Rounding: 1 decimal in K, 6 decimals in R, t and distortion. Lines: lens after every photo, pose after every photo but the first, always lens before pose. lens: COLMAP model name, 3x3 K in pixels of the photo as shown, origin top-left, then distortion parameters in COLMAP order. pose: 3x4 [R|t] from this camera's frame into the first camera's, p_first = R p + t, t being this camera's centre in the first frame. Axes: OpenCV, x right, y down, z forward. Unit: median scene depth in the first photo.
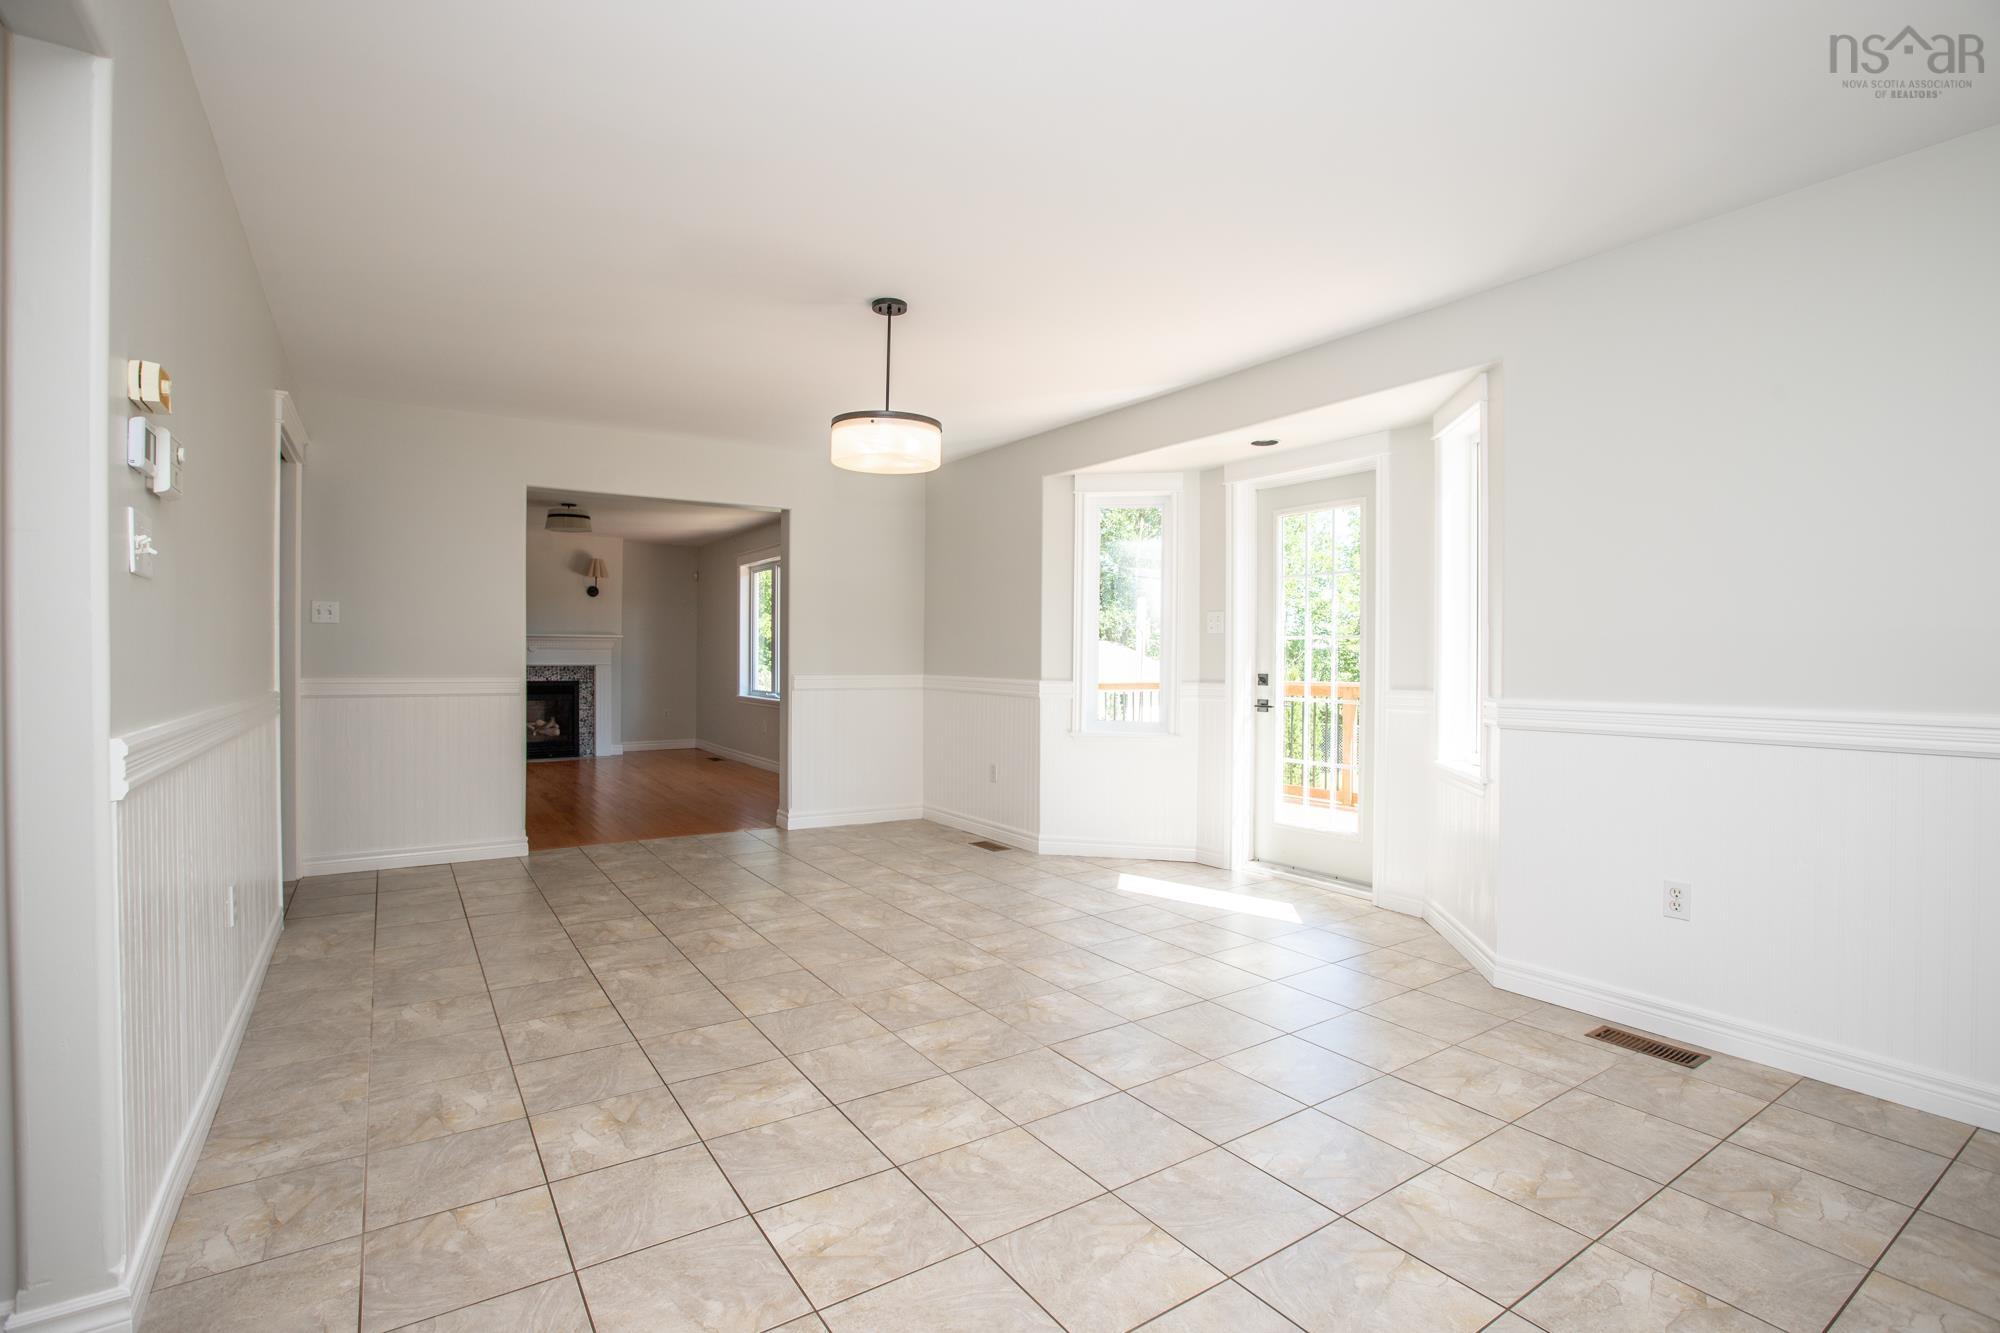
lens RADIAL K [[927.3, 0, 972.9], [0, 927.3, 655.8], [0, 0, 1]] dist [-0.044006, 0.007724]
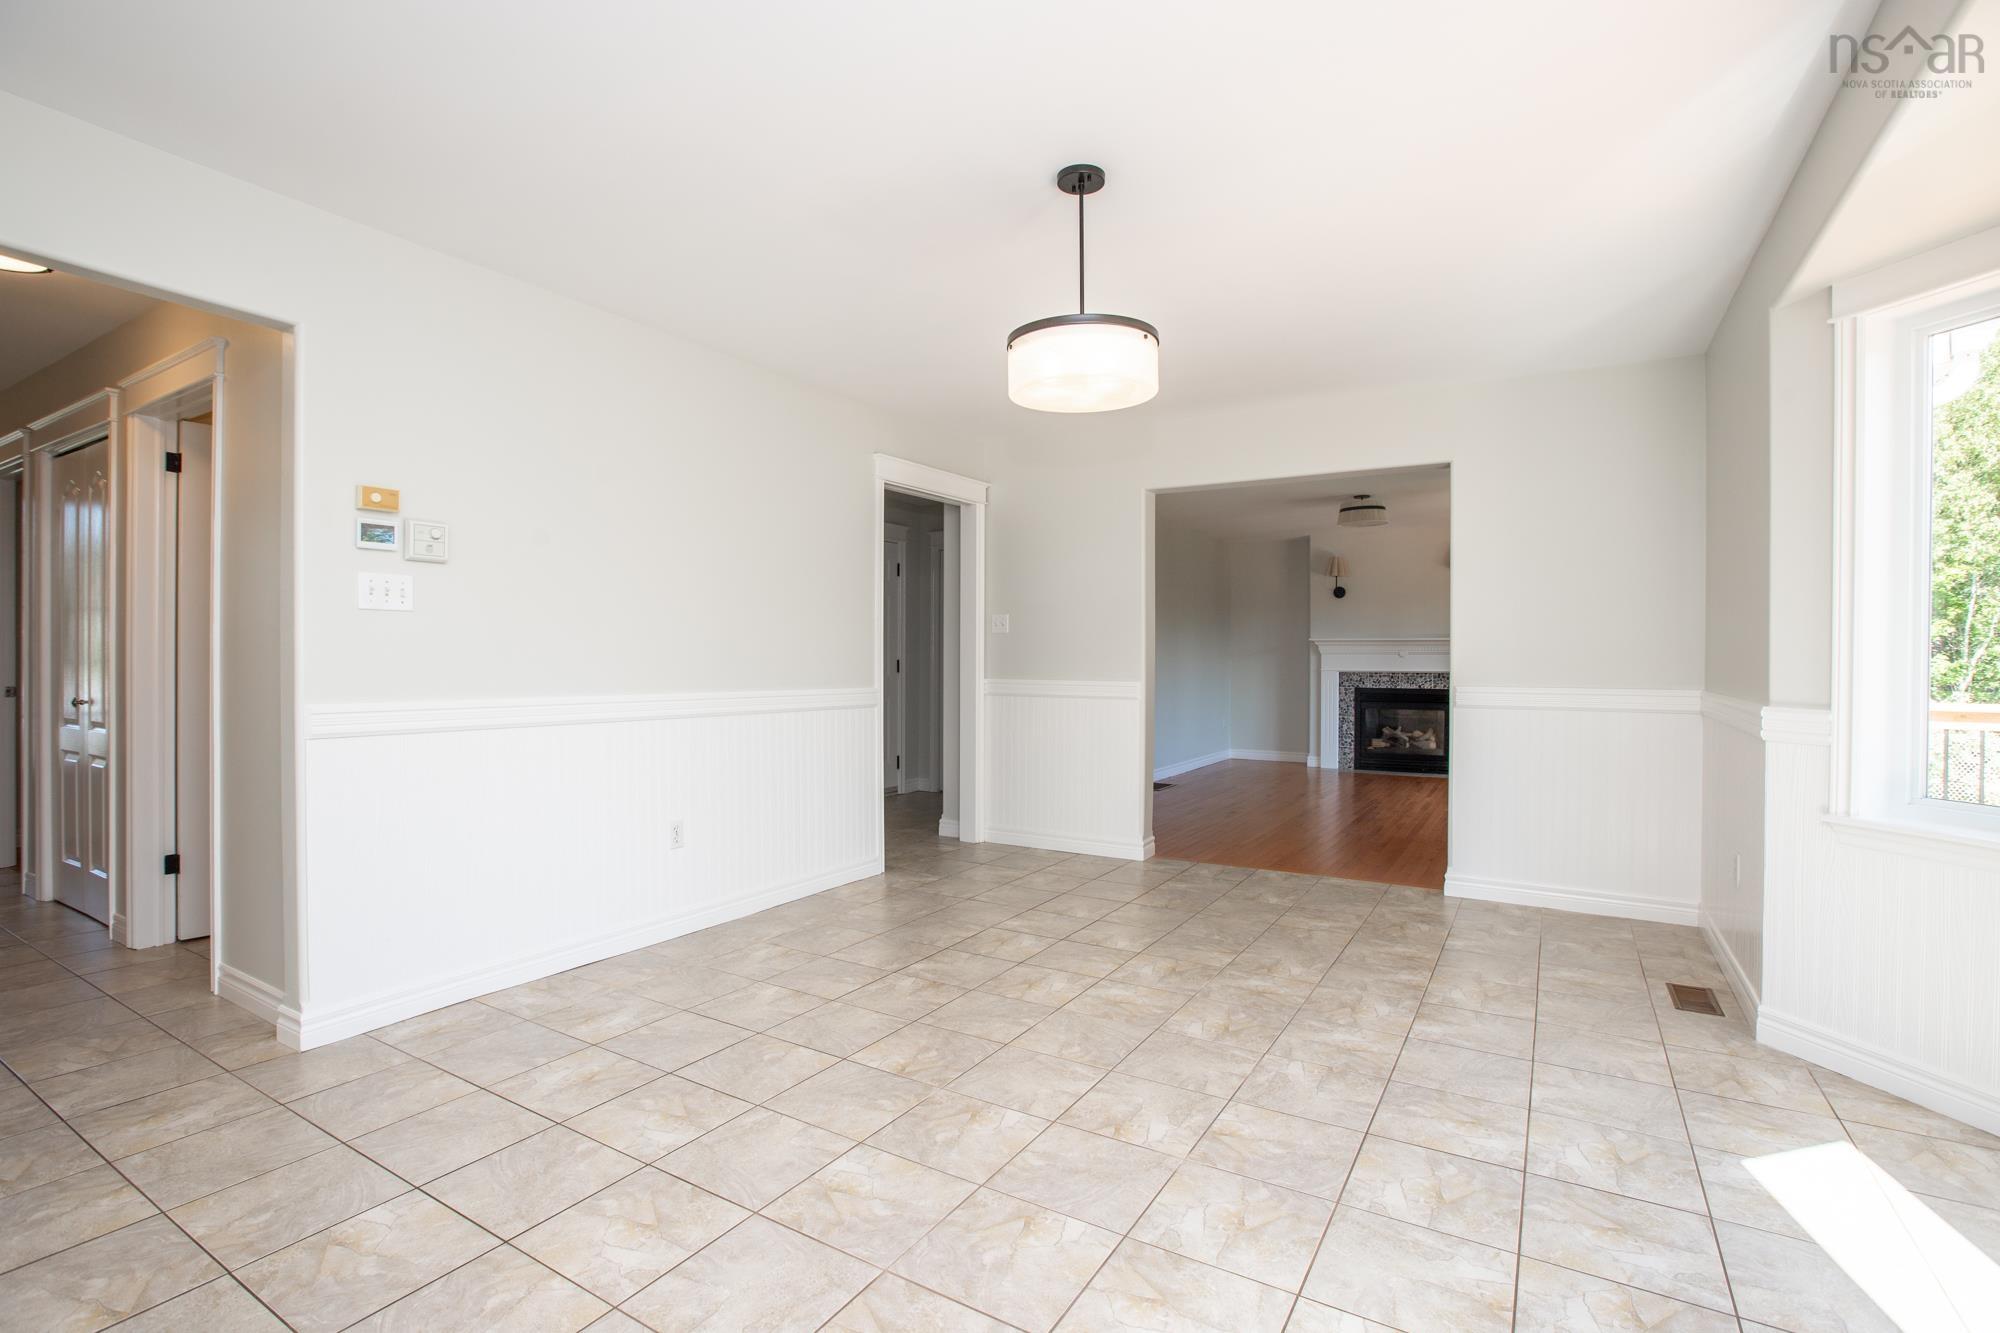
lens RADIAL K [[927.3, 0, 985.9], [0, 927.3, 664.1], [0, 0, 1]] dist [-0.044006, 0.007724]
pose [[0.427145, -0.000216, -0.904183, 0.534074], [0.001211, 0.999999, 0.000333, 0.004782], [0.904182, -0.001237, 0.427145, 0.626920]]
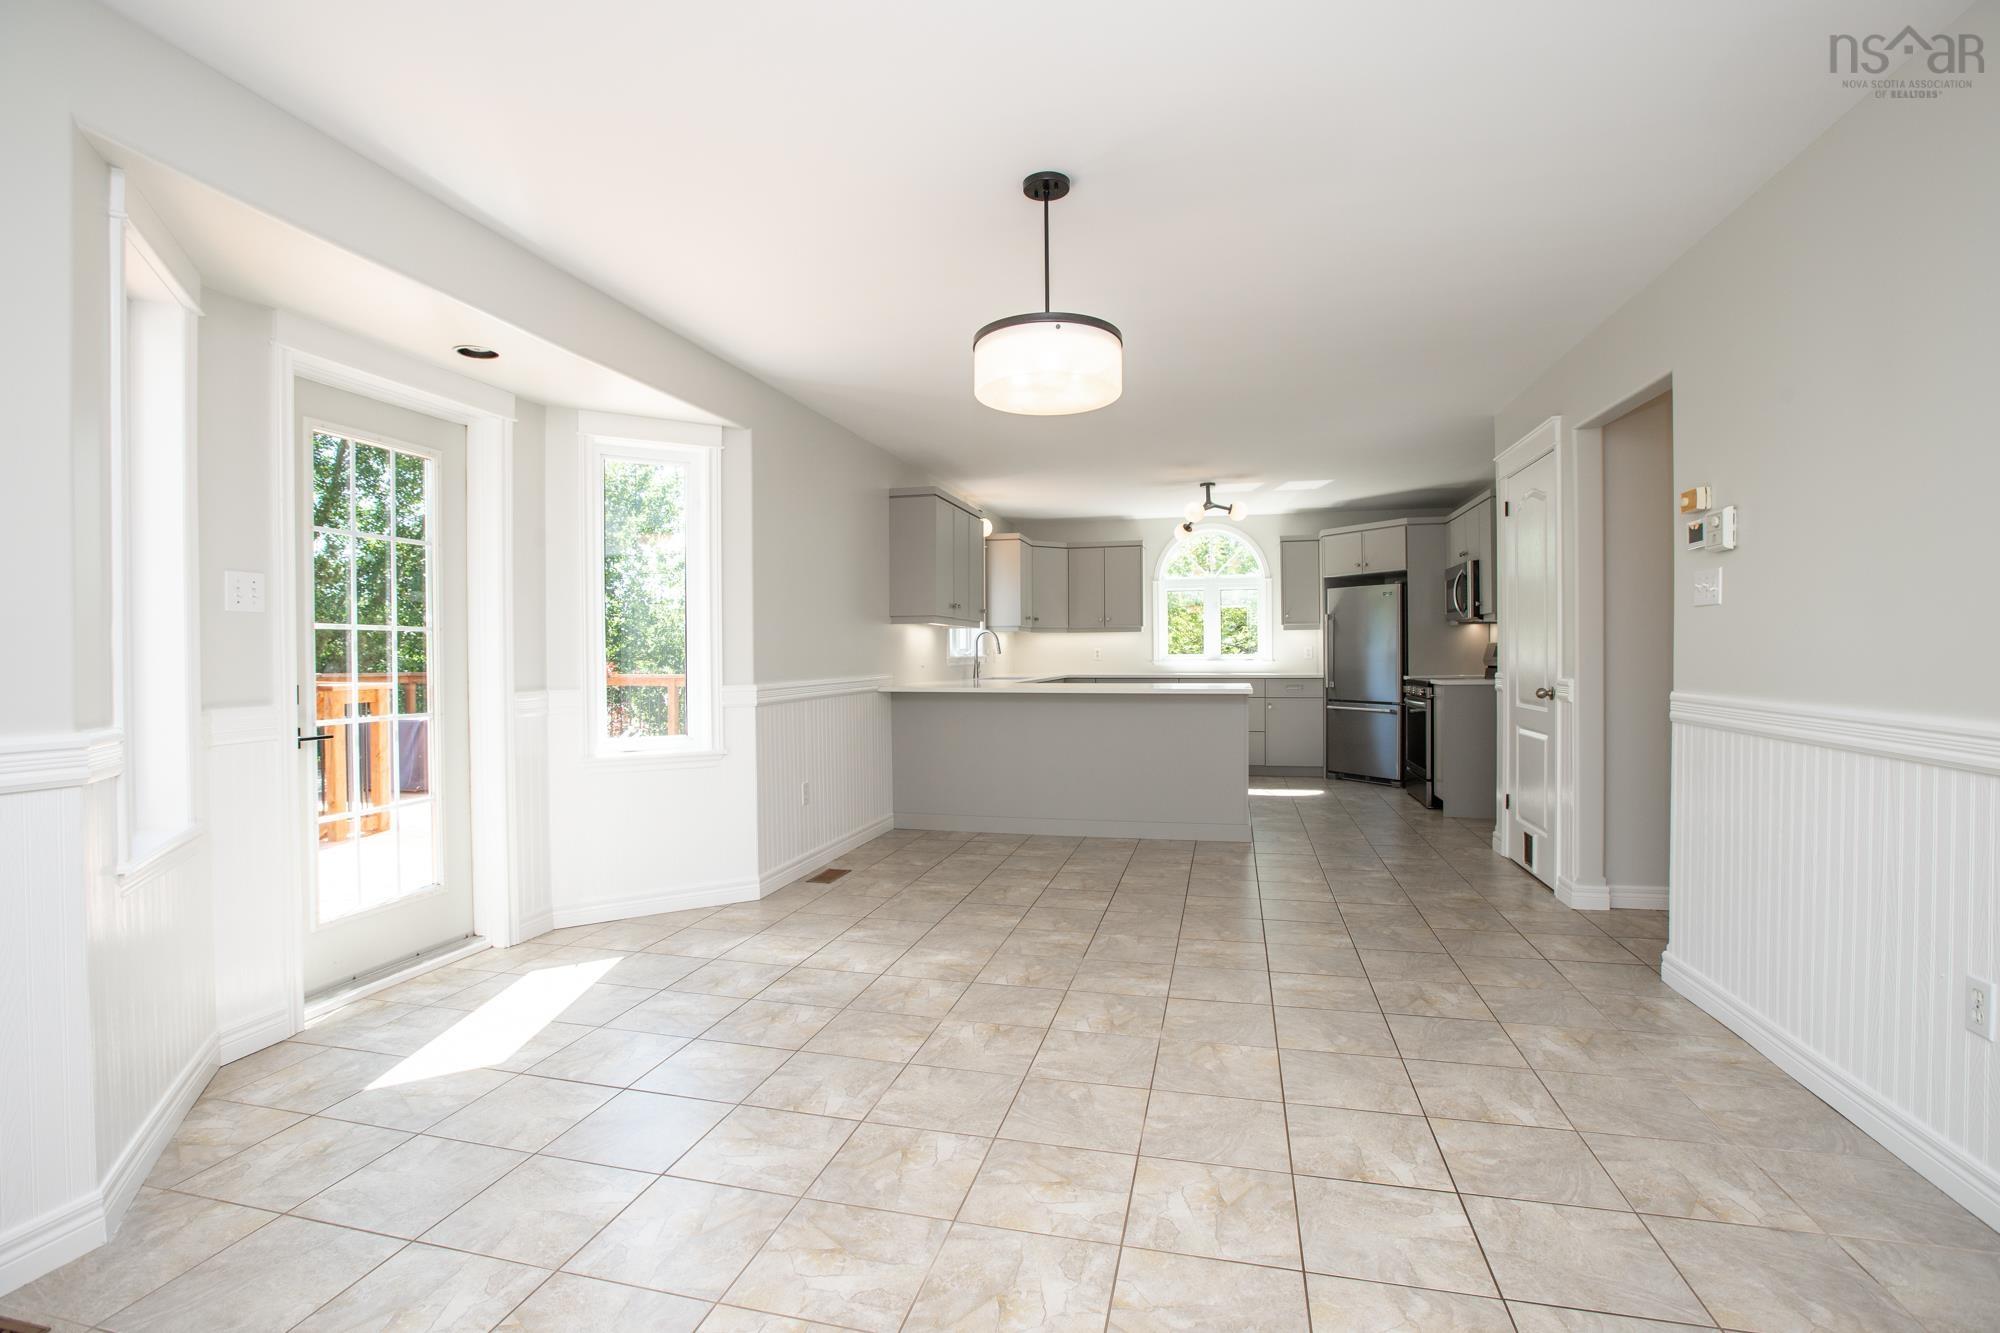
lens RADIAL K [[927.3, 0, 998.8], [0, 927.3, 664.6], [0, 0, 1]] dist [-0.044006, 0.007724]
pose [[-0.687525, -0.009828, 0.726094, -0.606091], [0.000634, 0.999900, 0.014135, -0.001767], [-0.726160, 0.010179, -0.687450, 1.547981]]
